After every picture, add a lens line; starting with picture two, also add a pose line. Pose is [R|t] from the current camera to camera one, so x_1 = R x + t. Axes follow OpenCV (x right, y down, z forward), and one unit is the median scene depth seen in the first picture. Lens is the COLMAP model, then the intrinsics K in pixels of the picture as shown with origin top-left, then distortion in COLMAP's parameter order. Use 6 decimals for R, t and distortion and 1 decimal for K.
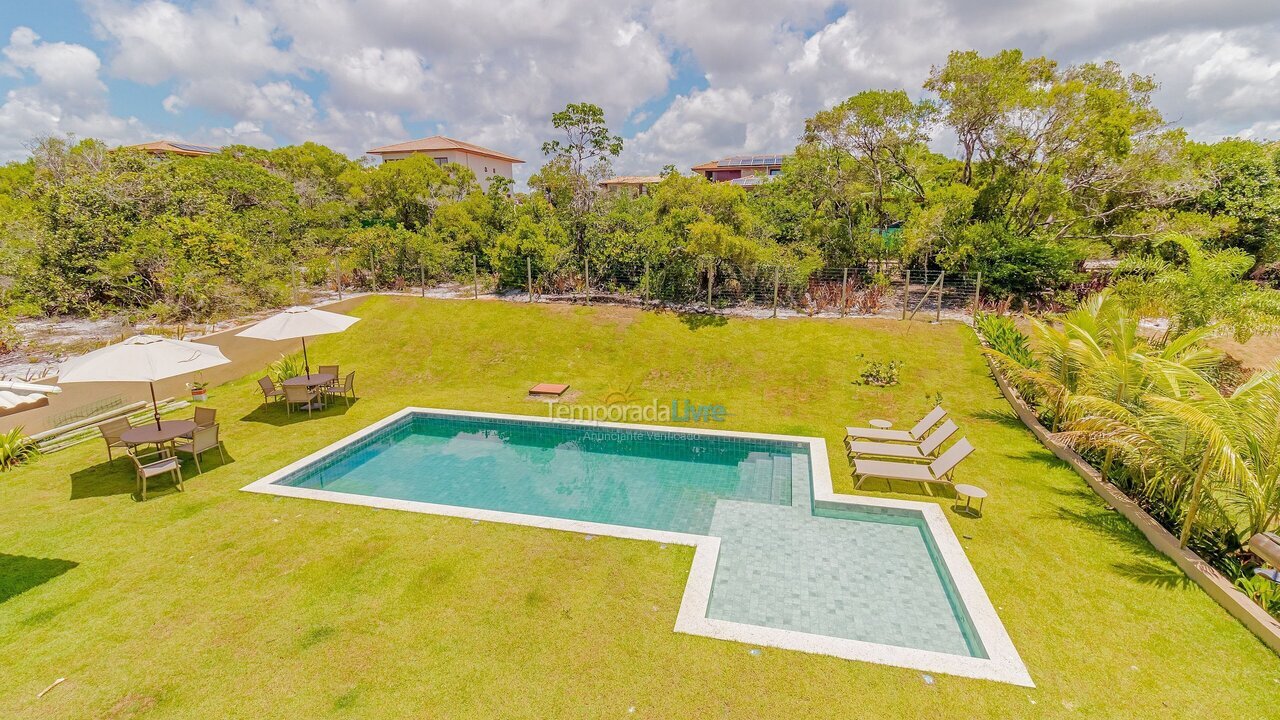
lens RADIAL K [[601.1, 0, 635.0], [0, 601.1, 356.1], [0, 0, 1]] dist [0.015076, -0.001737]
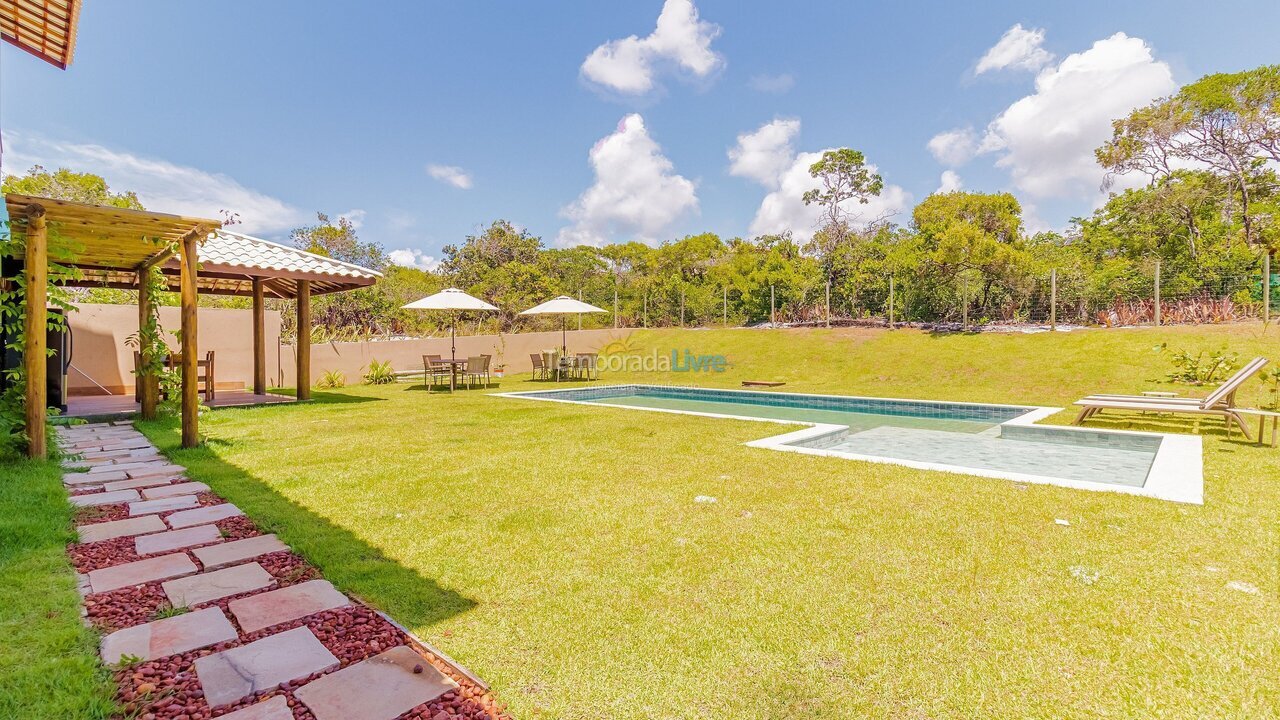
lens RADIAL K [[601.1, 0, 638.1], [0, 601.1, 352.8], [0, 0, 1]] dist [0.015076, -0.001737]
pose [[0.872290, 0.015997, -0.488728, 0.159530], [-0.123765, 0.974144, -0.189012, 0.214731], [0.473068, 0.225360, 0.851716, 0.036746]]
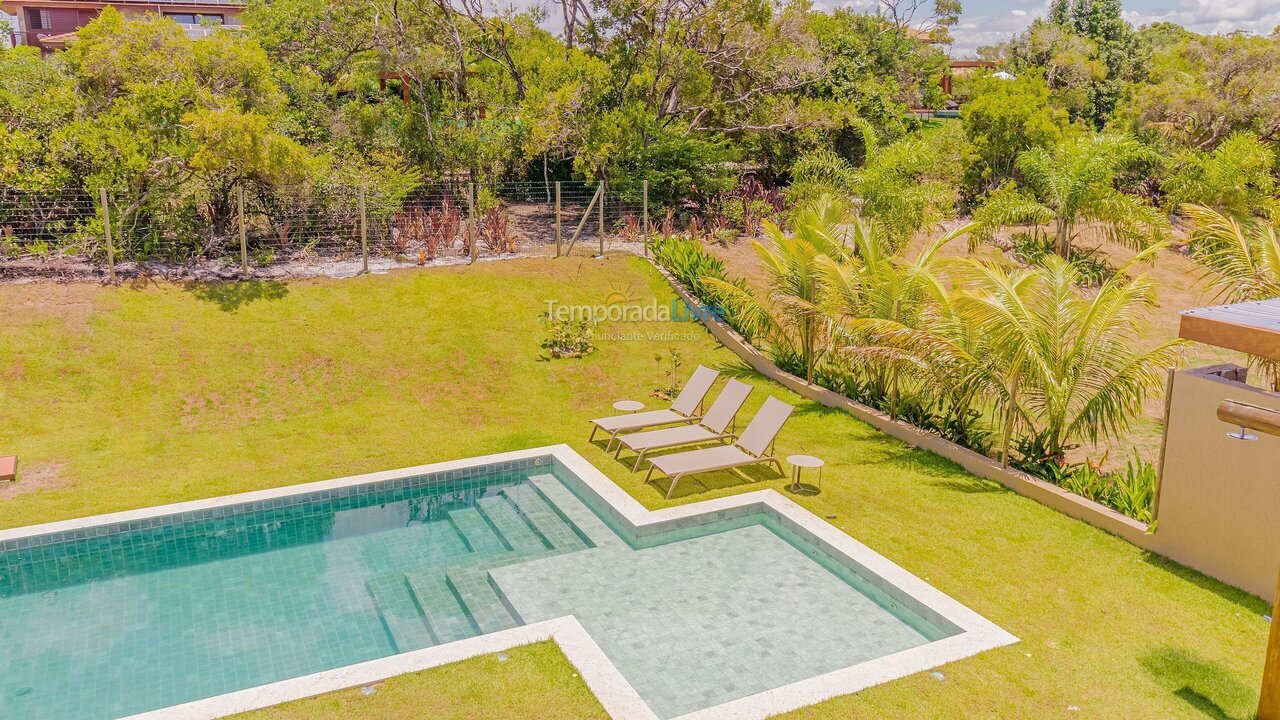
lens RADIAL K [[1035.4, 0, 637.2], [0, 1035.4, 365.0], [0, 0, 1]] dist [0.022756, -0.013724]
pose [[0.770710, -0.153744, 0.618359, -0.227152], [0.140151, 0.987591, 0.070865, -0.011957], [-0.621581, 0.032047, 0.782694, 0.053733]]
